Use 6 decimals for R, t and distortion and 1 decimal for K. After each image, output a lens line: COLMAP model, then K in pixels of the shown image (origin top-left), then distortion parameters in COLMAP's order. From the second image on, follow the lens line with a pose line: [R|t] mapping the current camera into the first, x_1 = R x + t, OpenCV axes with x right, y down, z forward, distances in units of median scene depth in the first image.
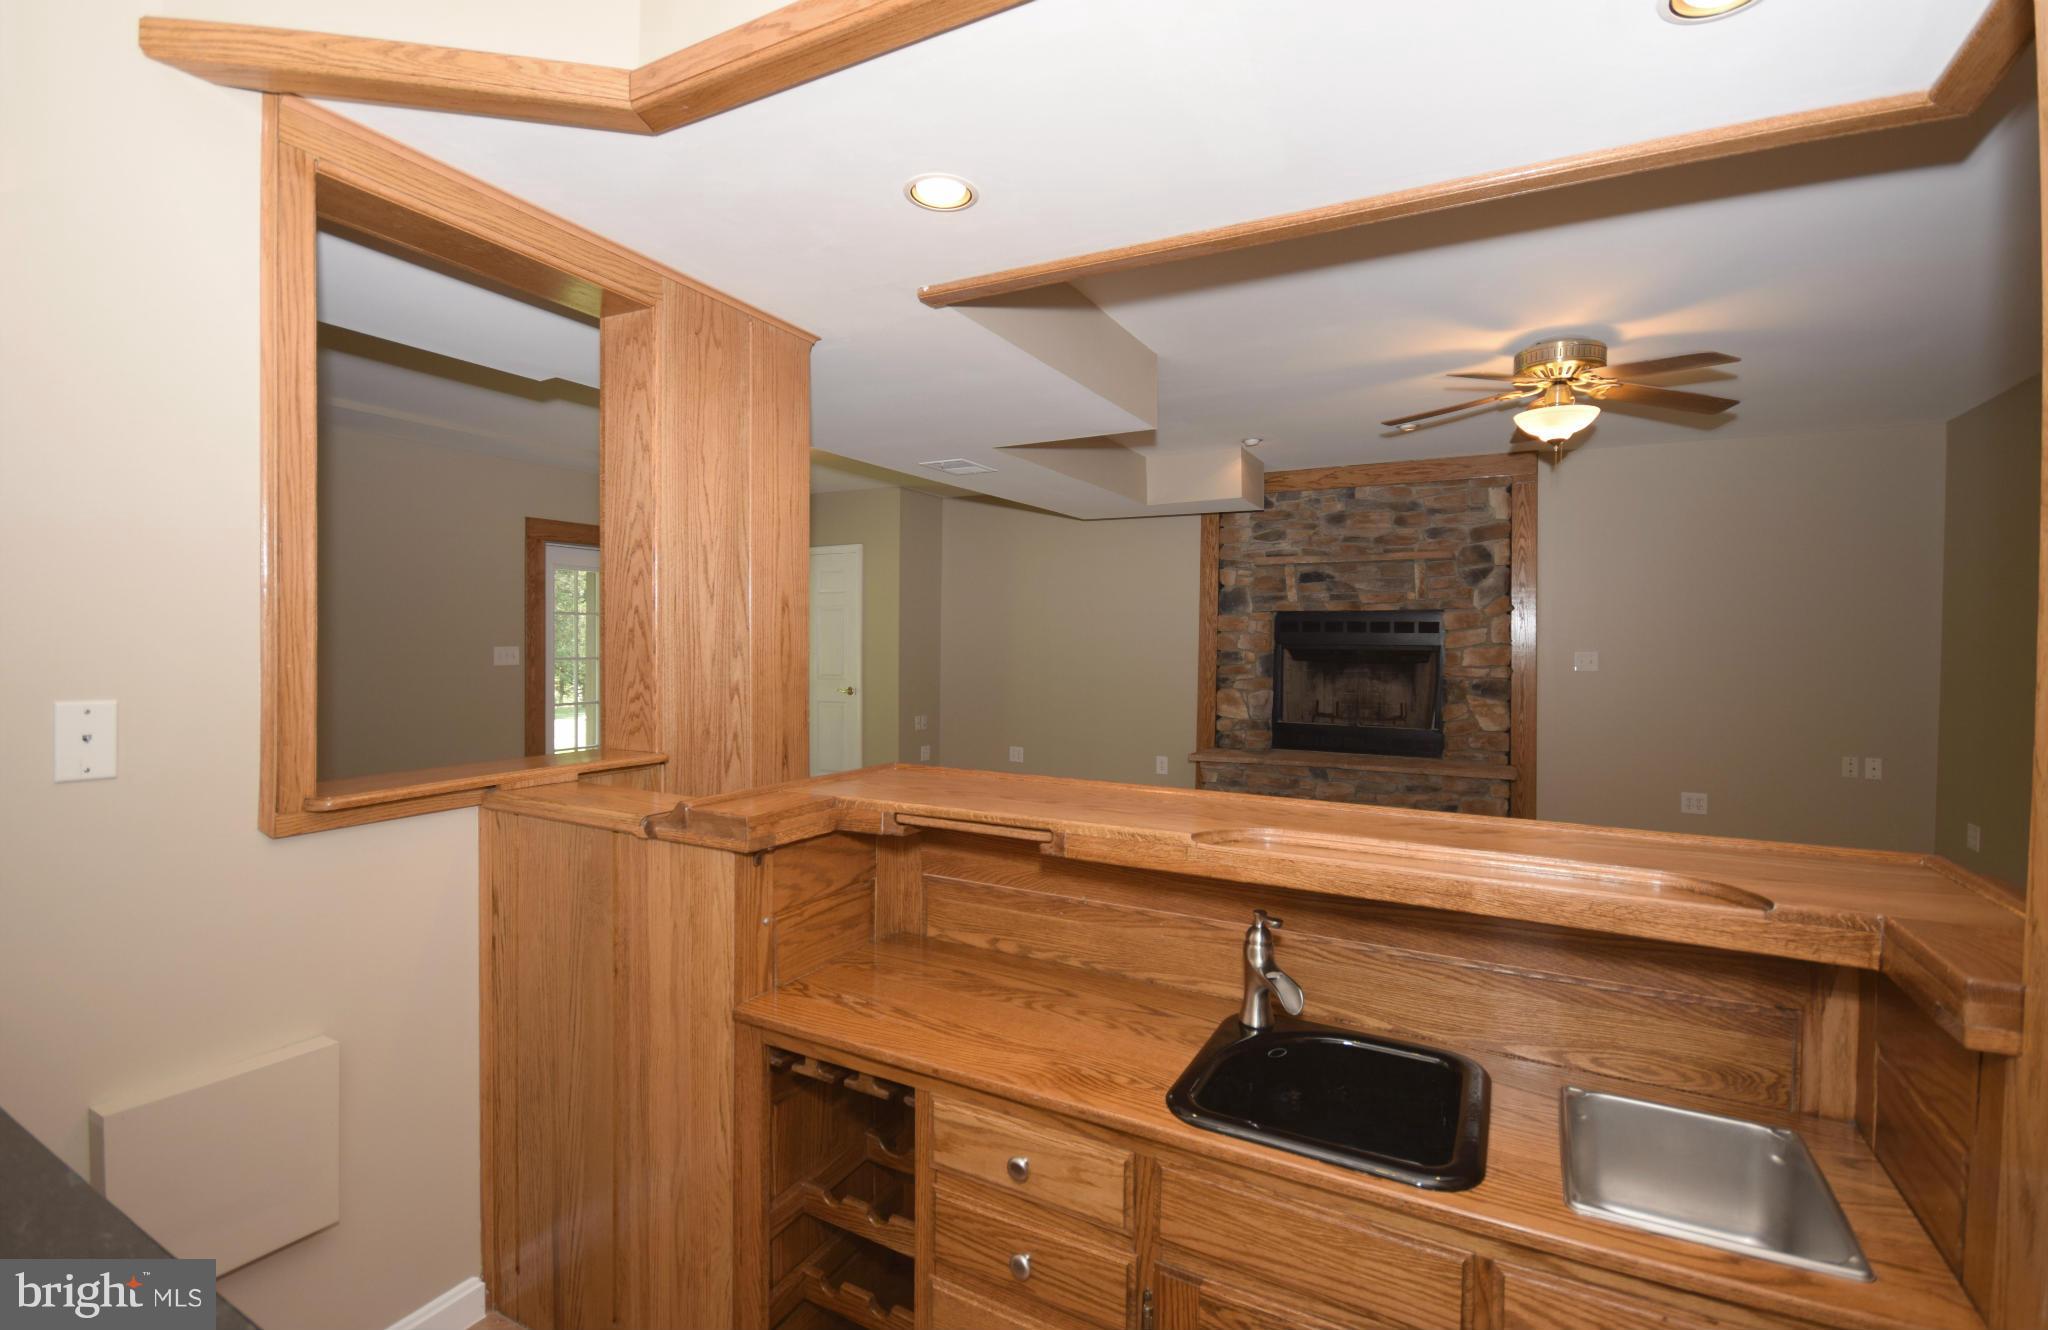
lens RADIAL K [[917.6, 0, 1024.0], [0, 917.6, 665.0], [0, 0, 1]] dist [-0.013318, -0.000016]
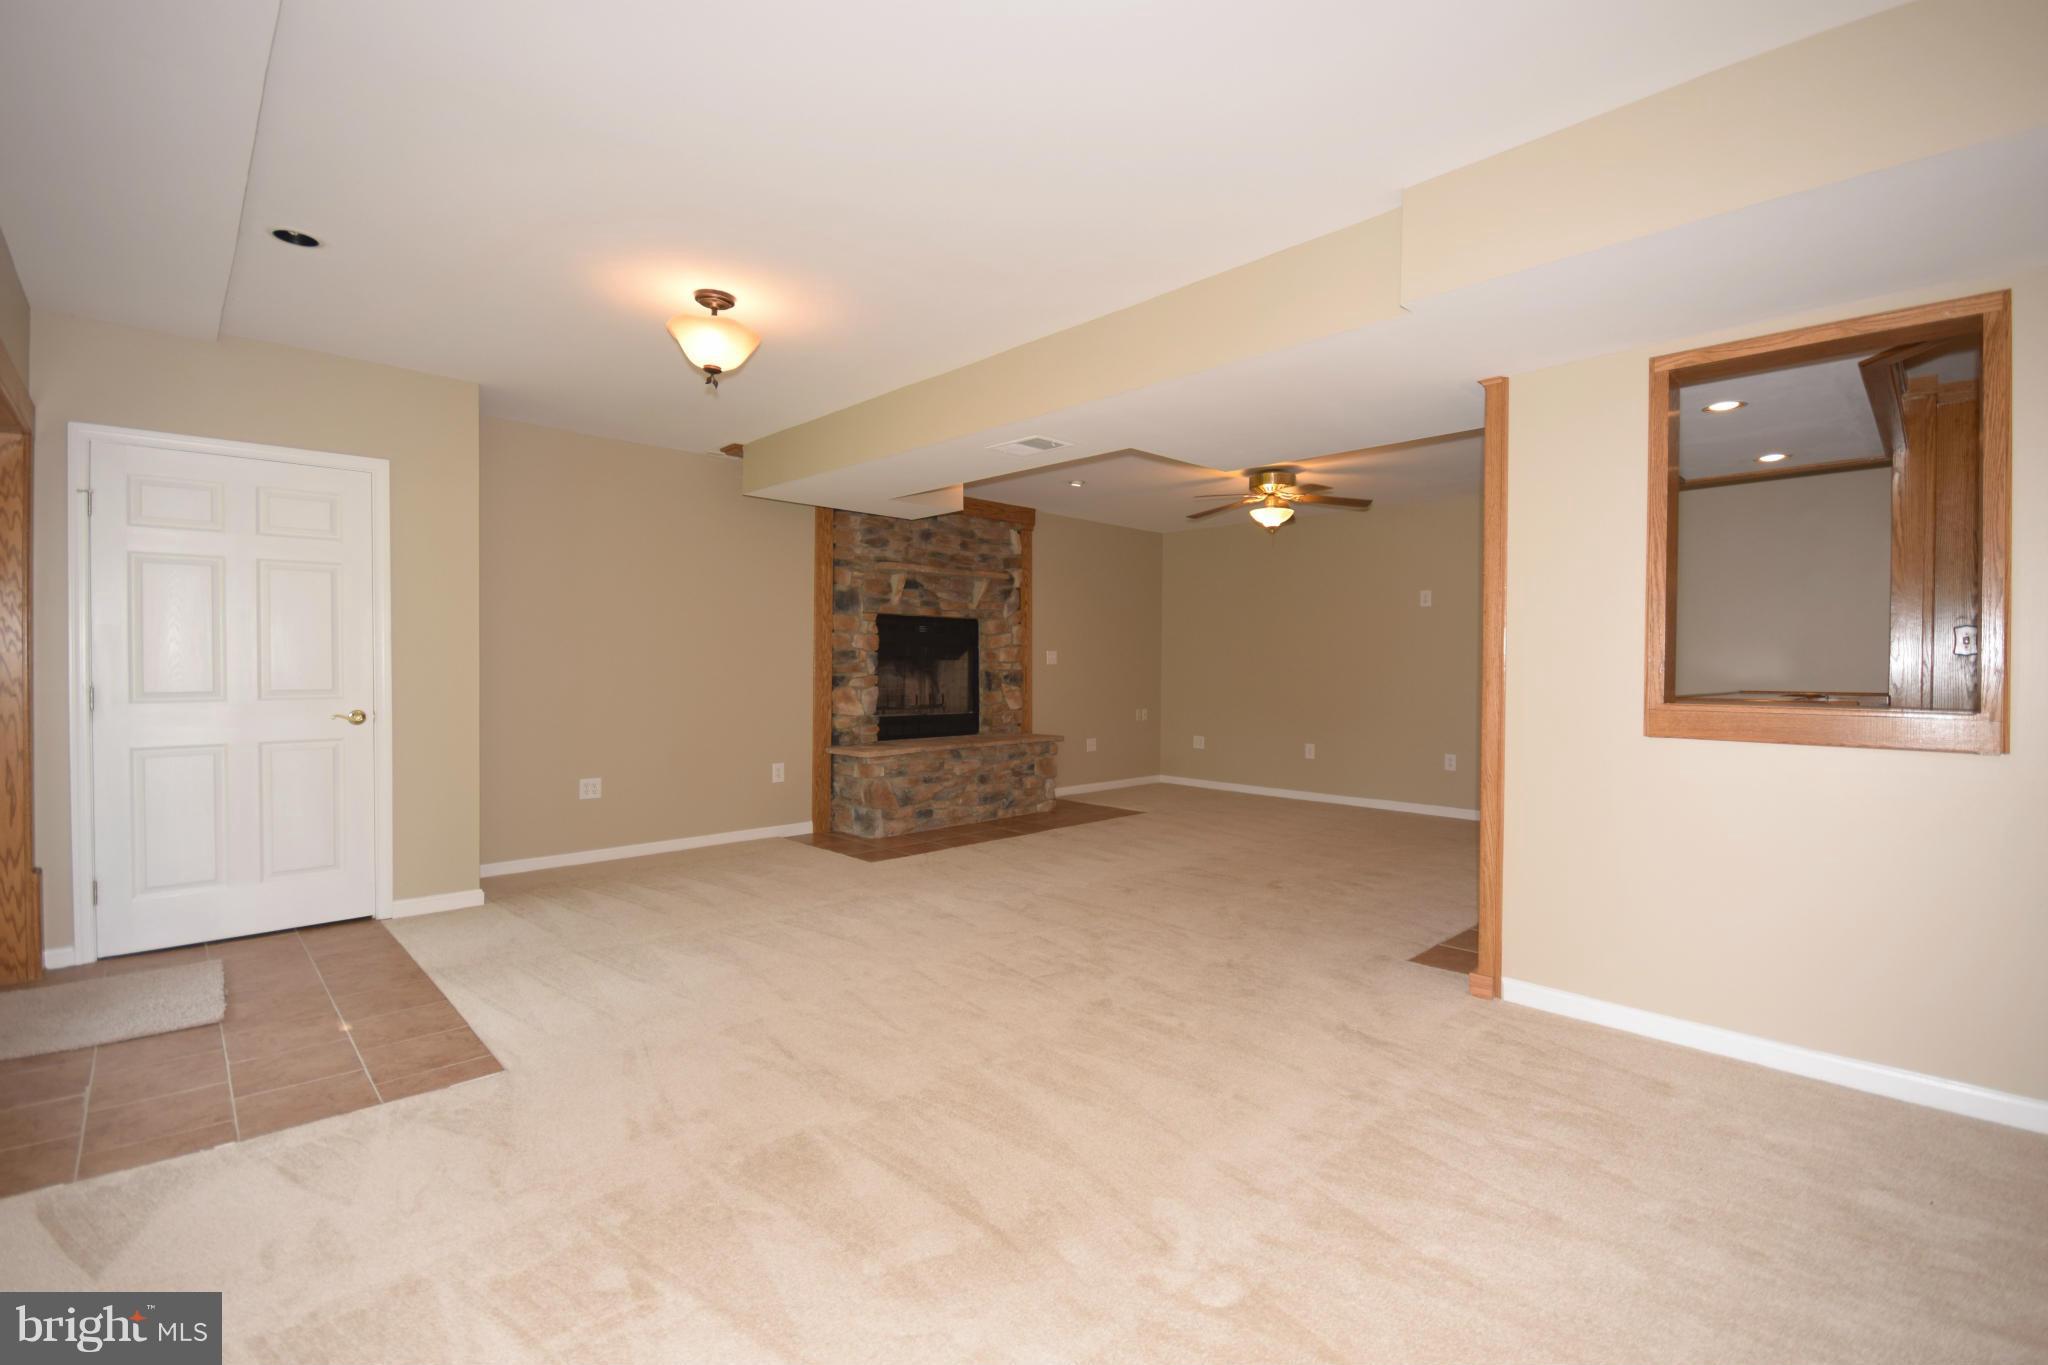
lens RADIAL K [[907.7, 0, 1022.9], [0, 907.7, 675.3], [0, 0, 1]] dist [-0.000626, -0.000137]
pose [[0.309687, -0.020242, 0.950623, -0.718705], [0.017131, 0.999730, 0.015707, 0.000739], [-0.950684, 0.011421, 0.309951, 0.534527]]
